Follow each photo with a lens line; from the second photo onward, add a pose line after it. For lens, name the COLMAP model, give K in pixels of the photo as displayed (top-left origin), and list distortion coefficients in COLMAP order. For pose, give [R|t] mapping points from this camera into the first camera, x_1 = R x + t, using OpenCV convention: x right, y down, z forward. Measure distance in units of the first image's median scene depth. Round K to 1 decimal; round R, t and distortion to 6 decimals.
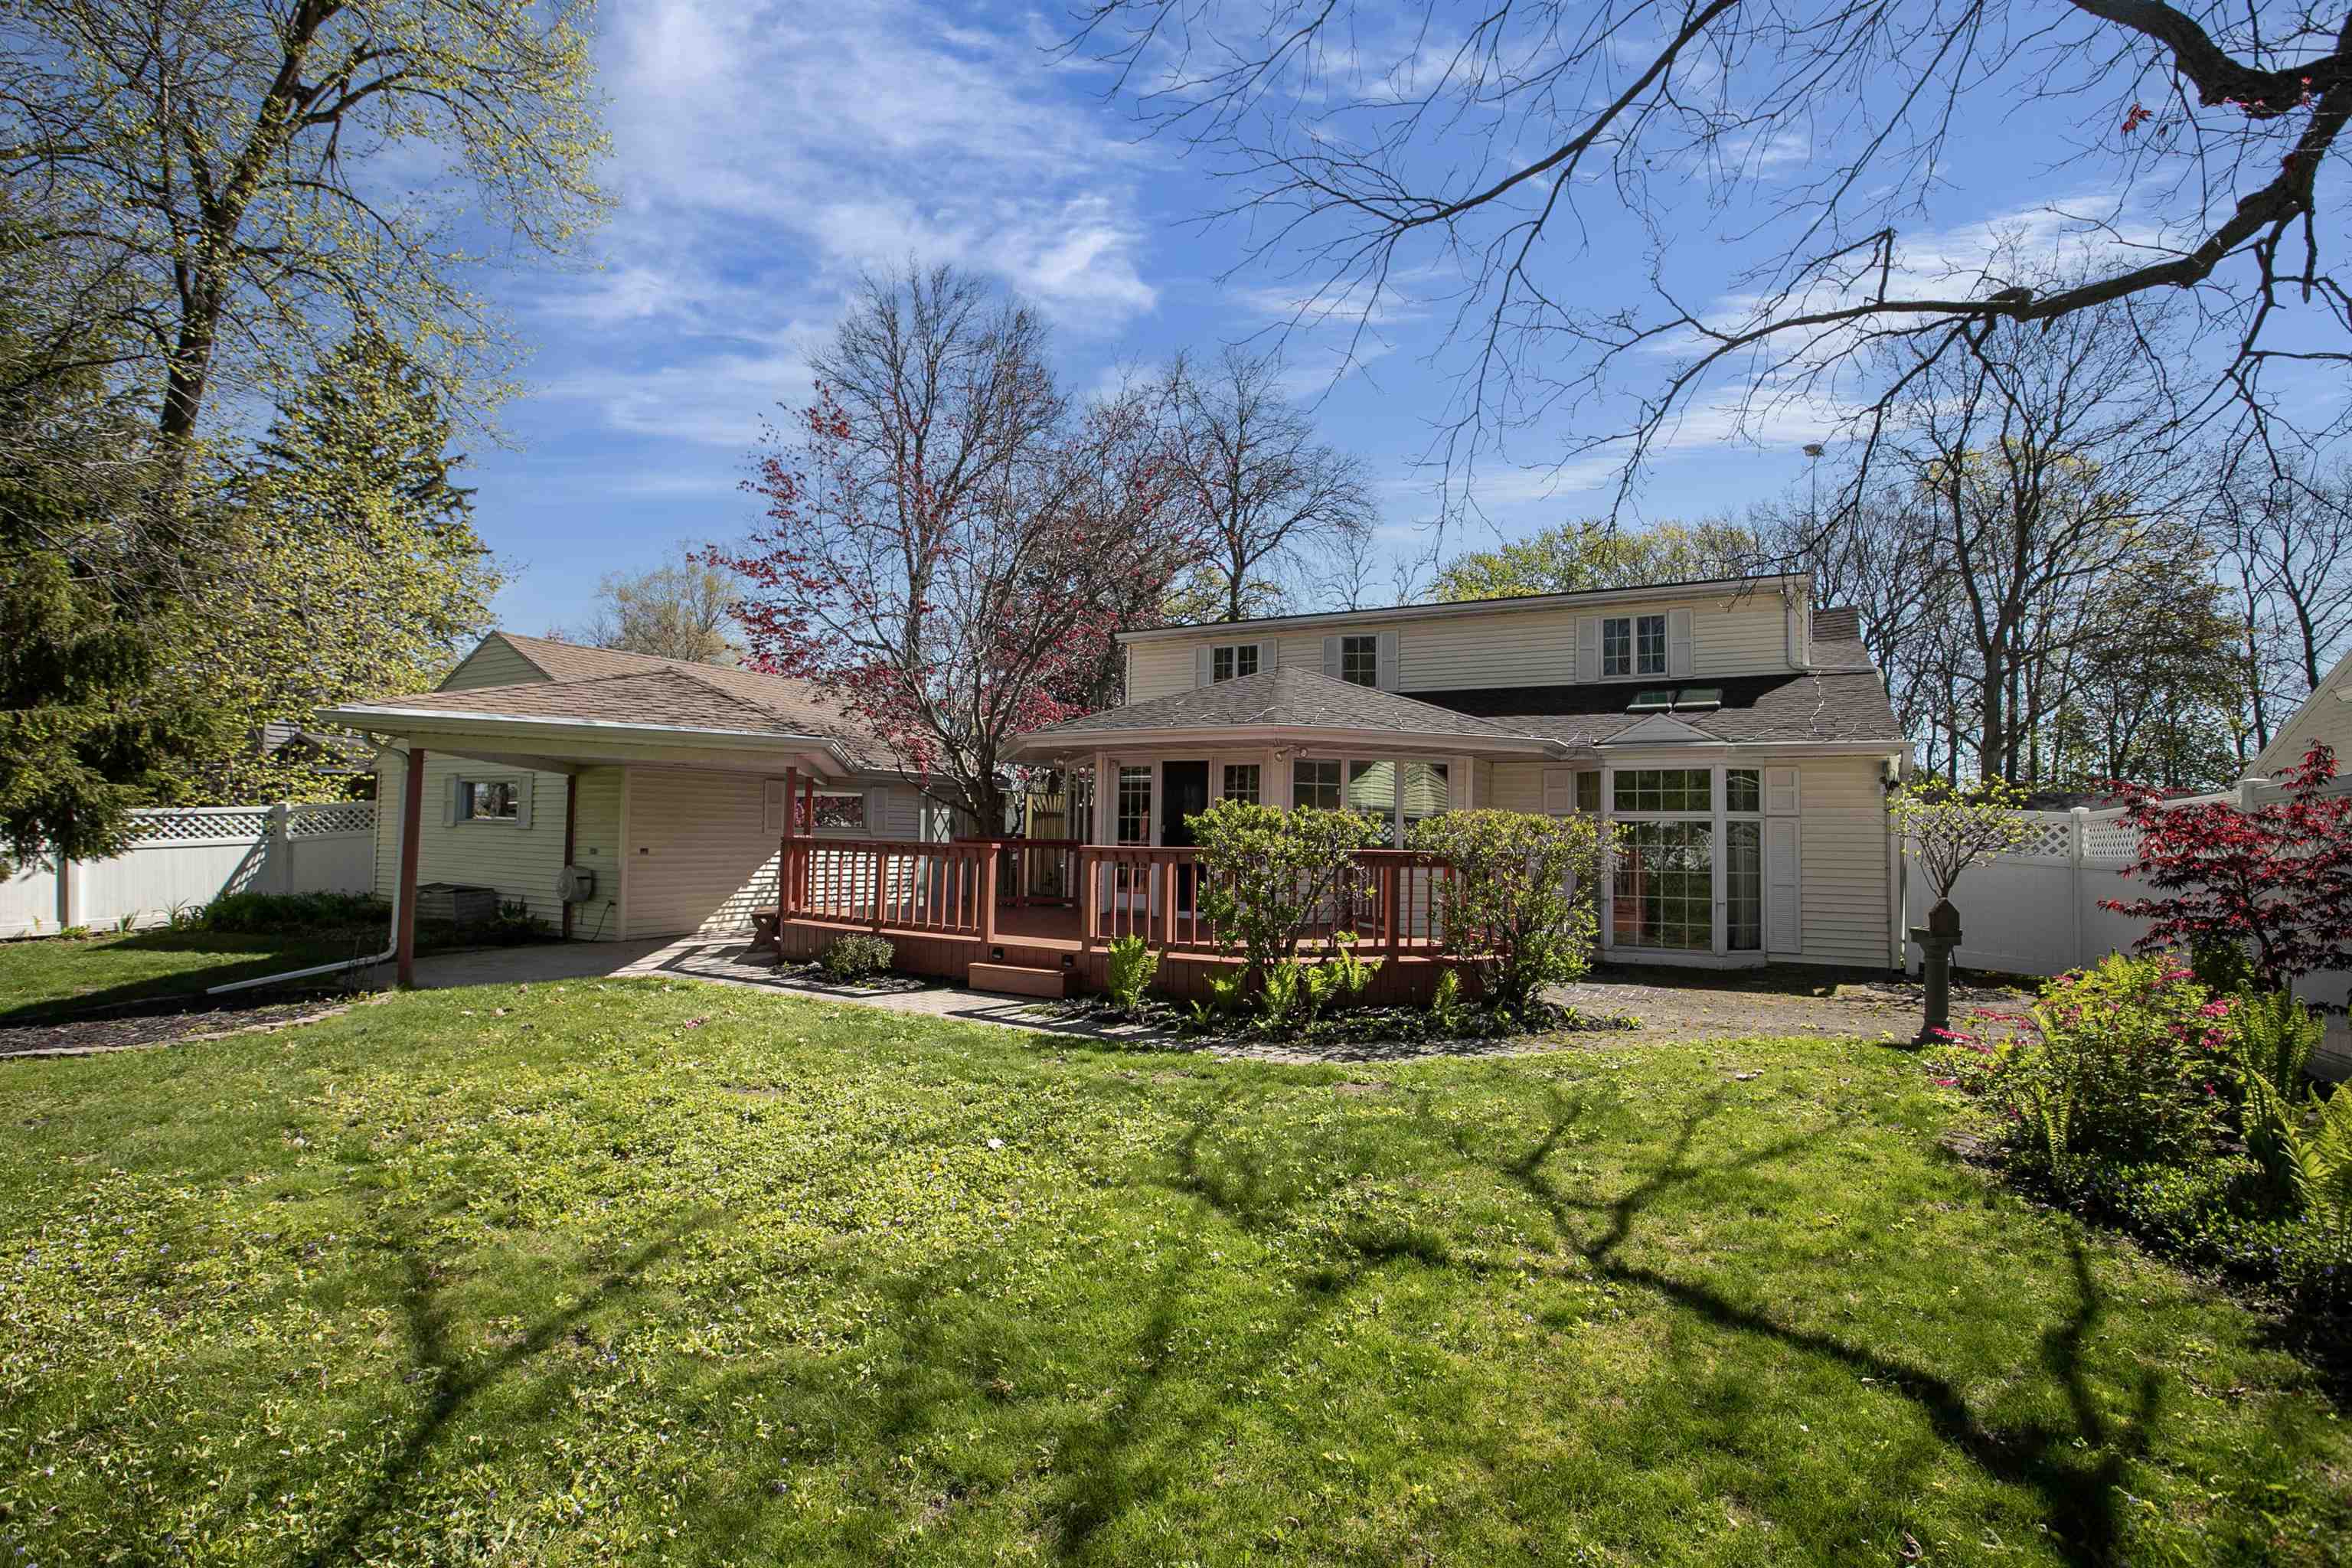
lens RADIAL K [[1092.5, 0, 1177.3], [0, 1092.5, 788.5], [0, 0, 1]] dist [-0.017557, 0.002211]
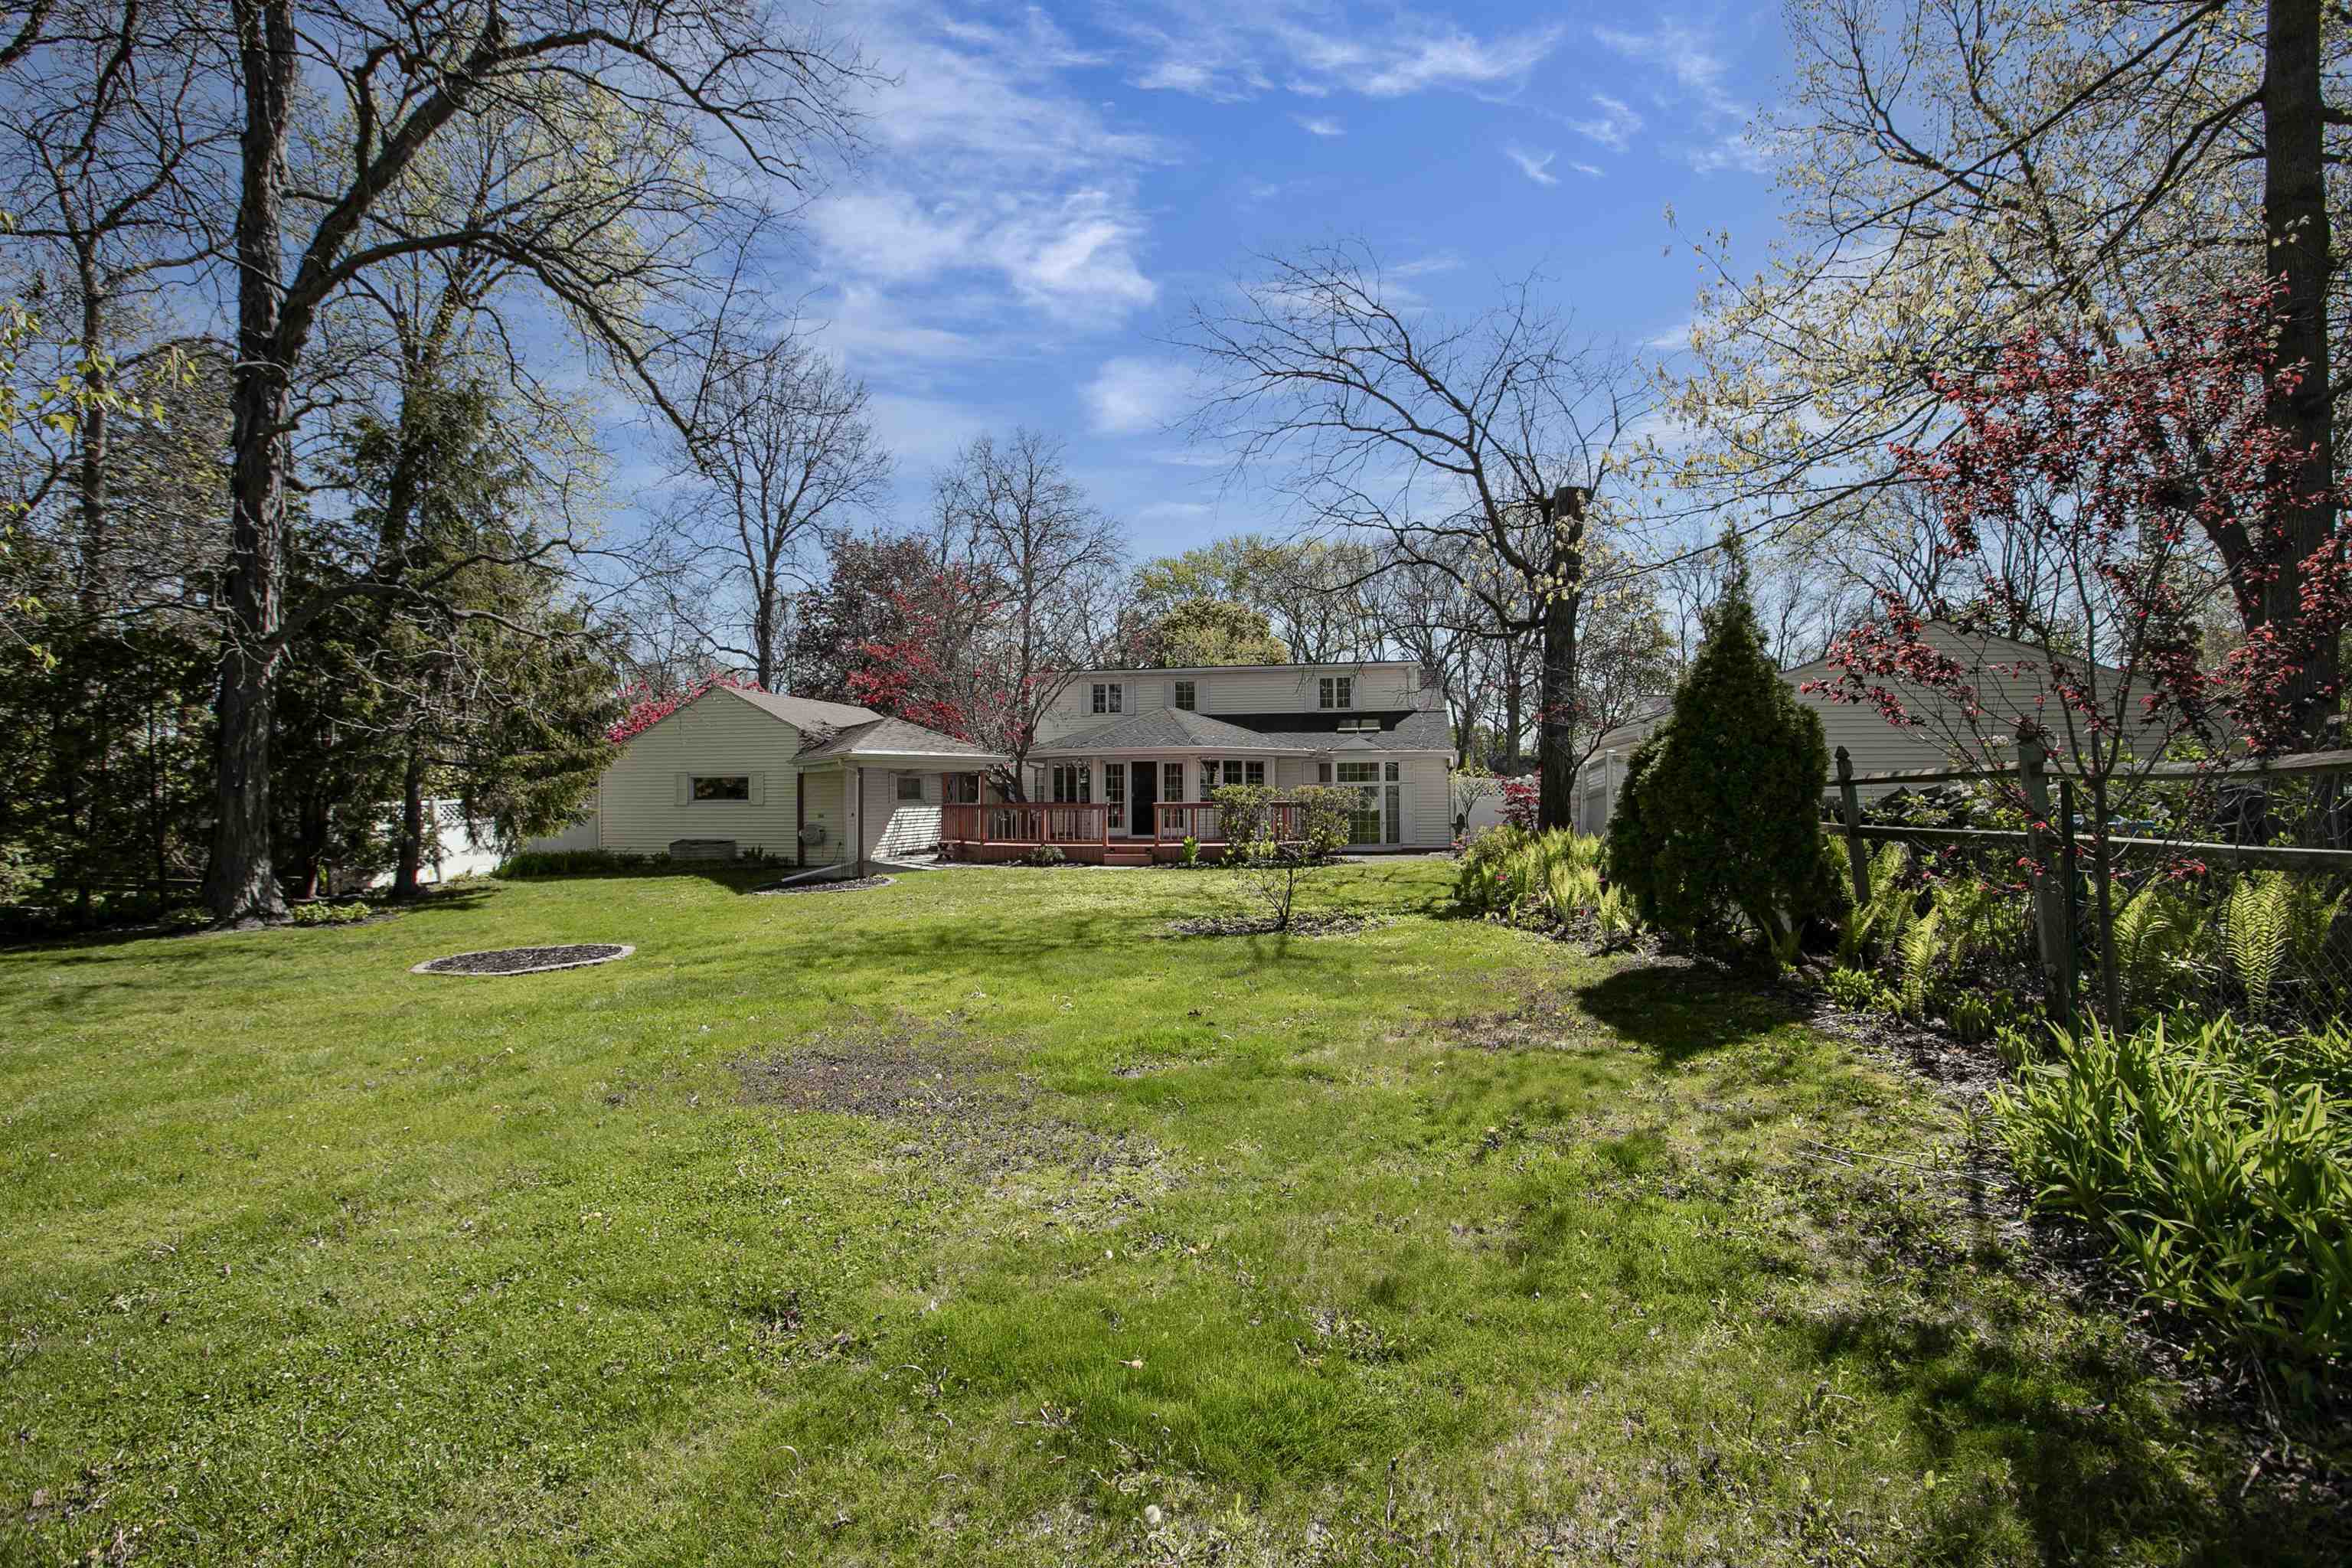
lens RADIAL K [[1092.5, 0, 1185.2], [0, 1092.5, 784.2], [0, 0, 1]] dist [-0.017557, 0.002211]
pose [[0.946941, -0.020275, 0.320768, -0.537396], [0.011206, 0.999484, 0.030094, -0.040819], [-0.321213, -0.024903, 0.946679, -0.875391]]
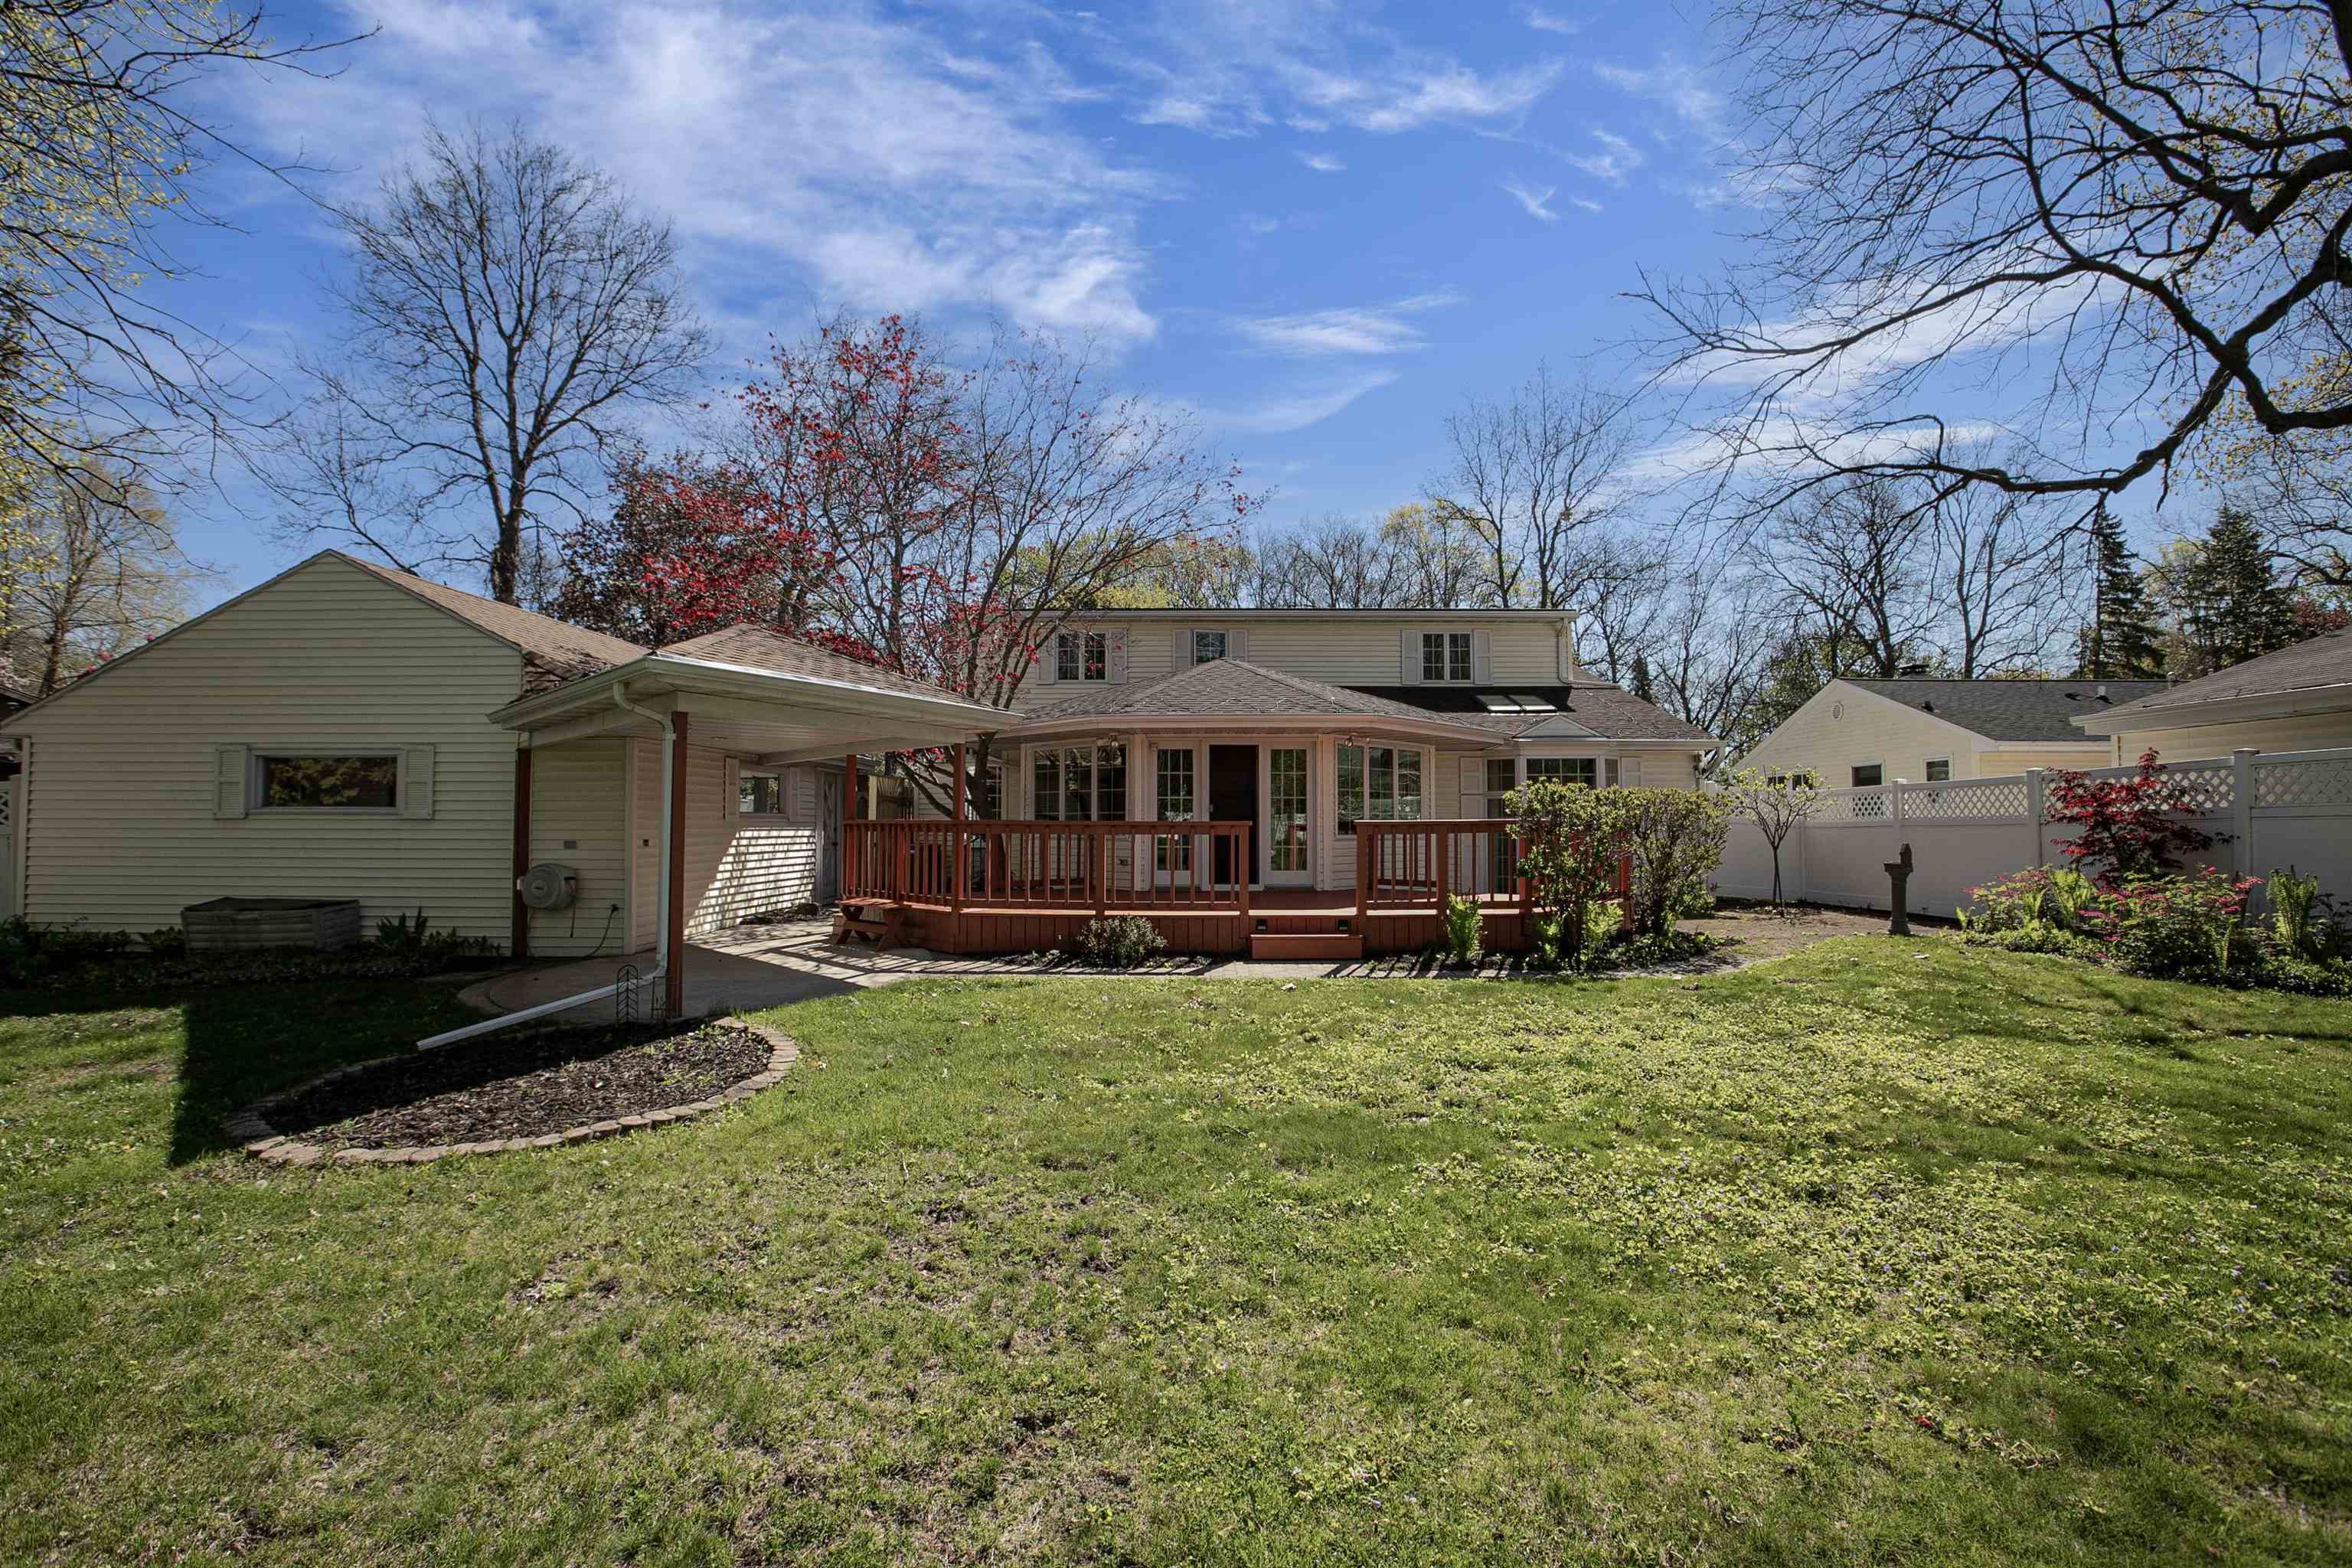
lens RADIAL K [[1092.5, 0, 1215.2], [0, 1092.5, 775.2], [0, 0, 1]] dist [-0.017557, 0.002211]
pose [[0.866447, 0.004409, 0.499250, -0.518822], [-0.005387, 0.999985, 0.000517, 0.003851], [-0.499240, -0.003137, 0.866458, 0.079067]]
